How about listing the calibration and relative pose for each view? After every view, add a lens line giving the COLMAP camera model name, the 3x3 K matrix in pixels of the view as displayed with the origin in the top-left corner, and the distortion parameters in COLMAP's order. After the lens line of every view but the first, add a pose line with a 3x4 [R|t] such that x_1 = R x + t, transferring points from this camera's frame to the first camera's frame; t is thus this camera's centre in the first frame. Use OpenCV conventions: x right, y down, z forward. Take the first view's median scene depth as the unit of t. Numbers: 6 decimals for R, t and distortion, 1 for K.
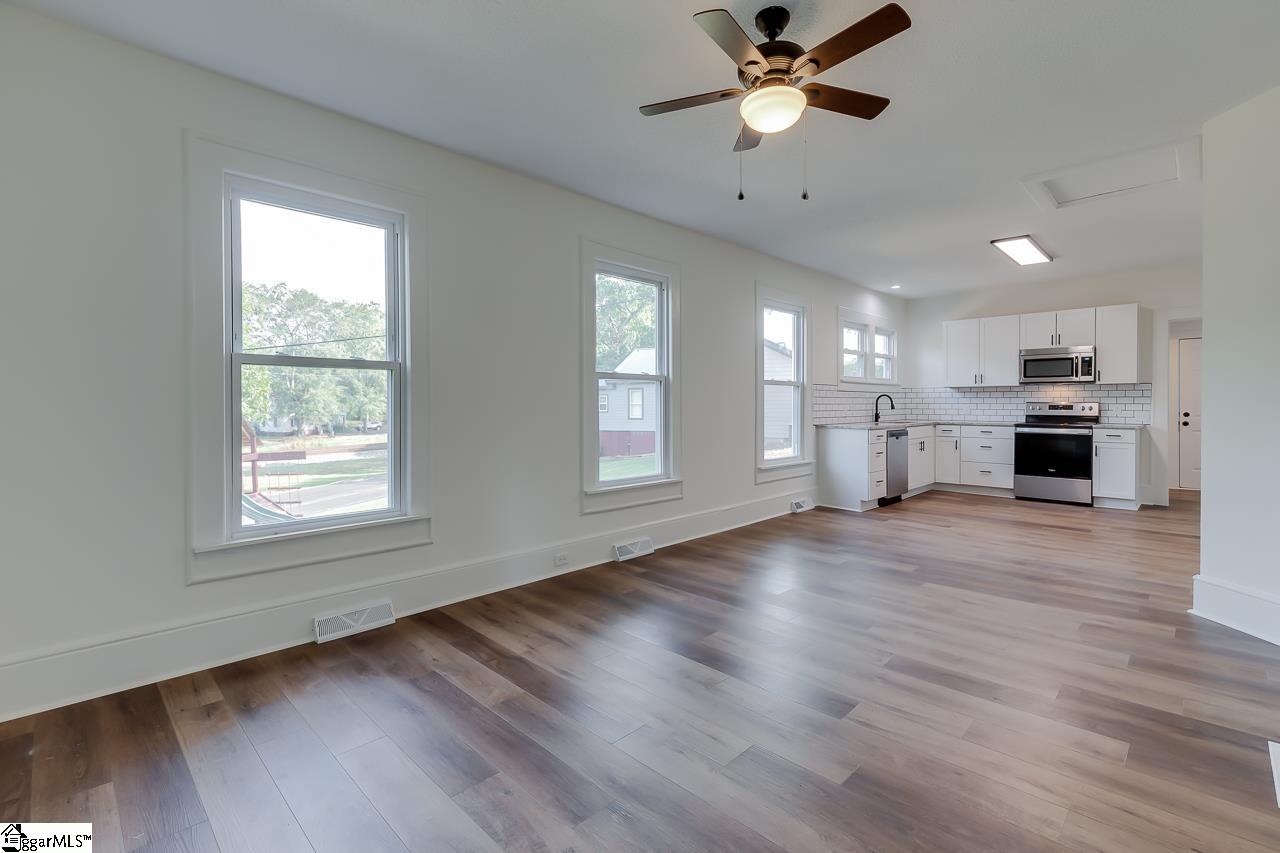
lens RADIAL K [[608.8, 0, 614.2], [0, 608.8, 409.1], [0, 0, 1]] dist [0.001746, 0.000031]
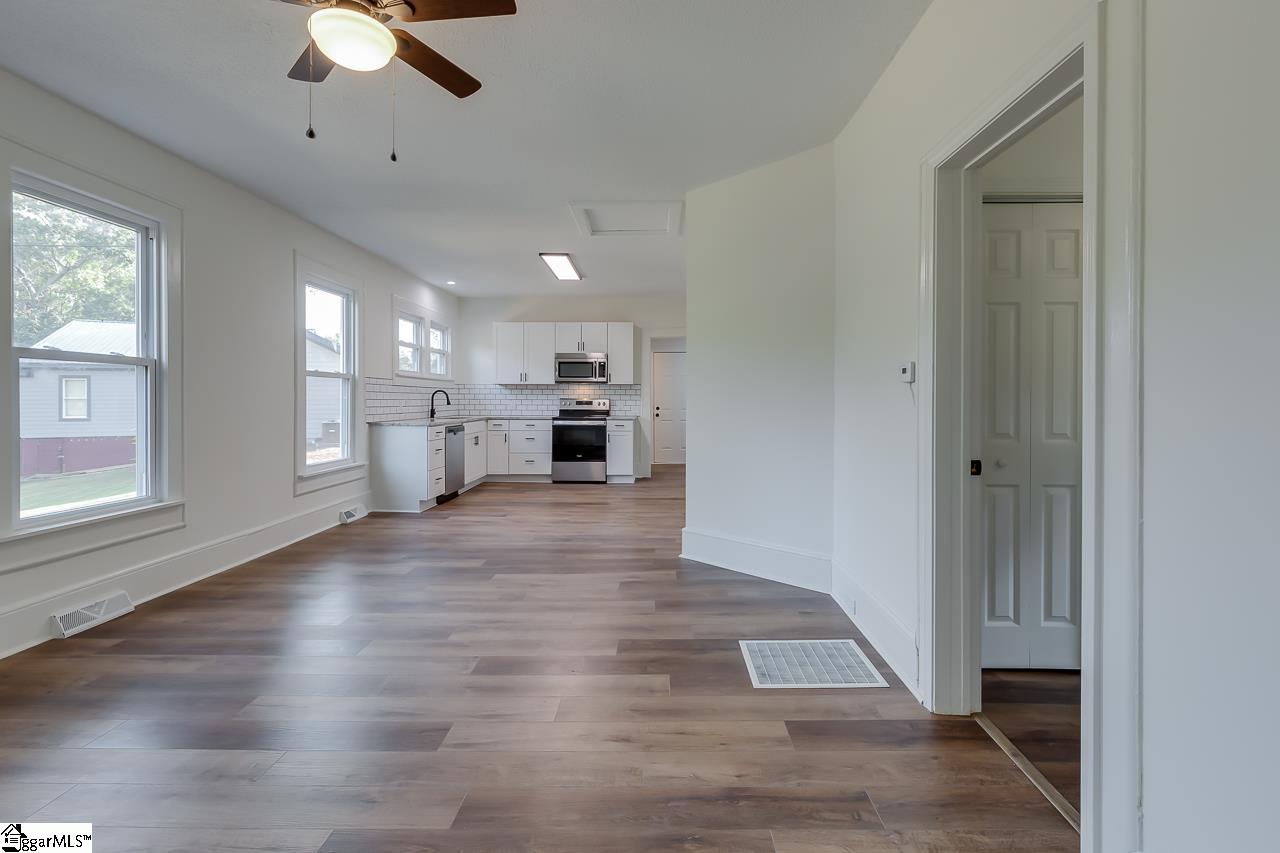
lens RADIAL K [[612.0, 0, 679.6], [0, 612.0, 400.5], [0, 0, 1]] dist [0.007541, -0.000446]
pose [[0.685435, 0.002685, 0.728129, -0.016814], [0.002535, 0.999978, -0.006073, 0.000070], [-0.728129, 0.006009, 0.685414, 0.045971]]
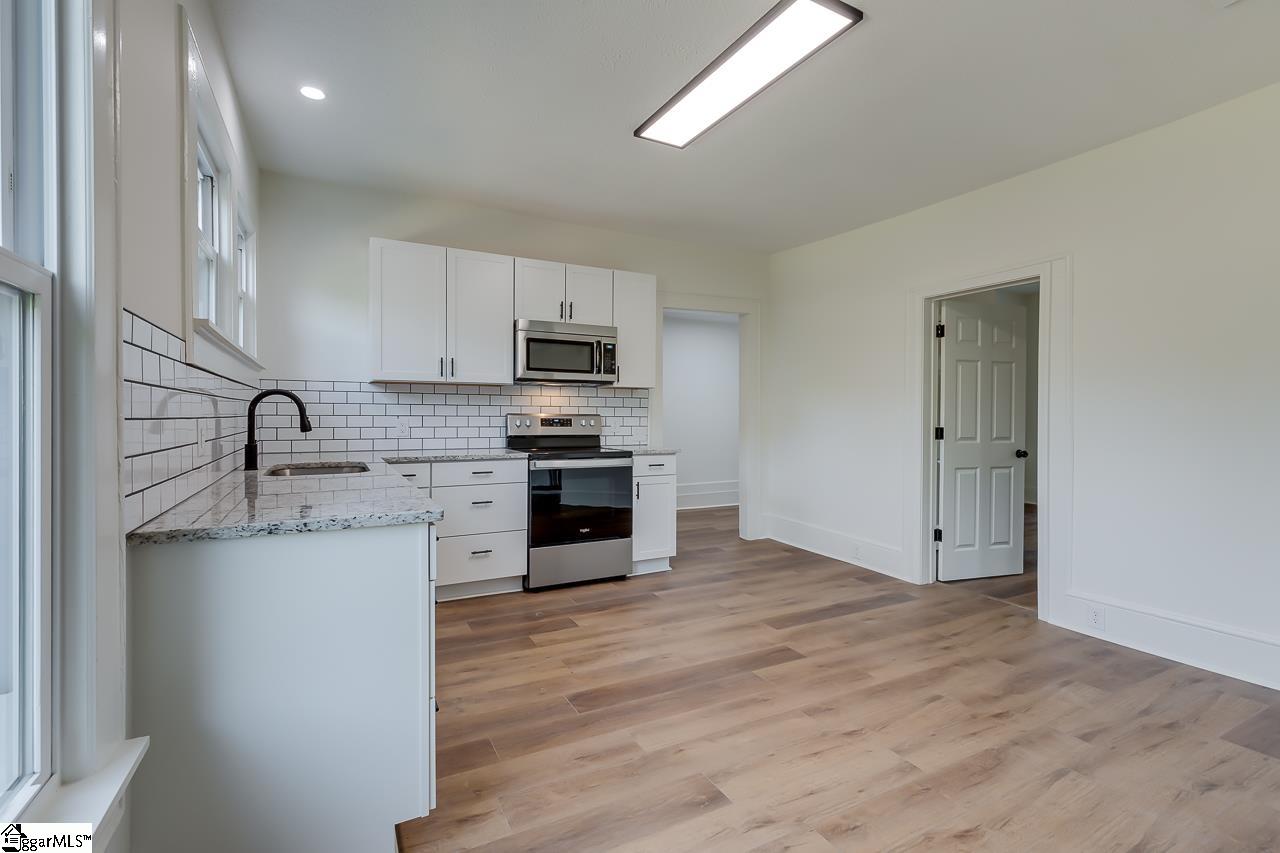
lens RADIAL K [[575.1, 0, 641.7], [0, 575.1, 419.3], [0, 0, 1]] dist [0.000593, 0.000059]
pose [[0.257100, -0.002962, 0.966380, 0.224815], [0.003550, 0.999991, 0.002120, -0.008231], [-0.966378, 0.002886, 0.257108, 0.899203]]
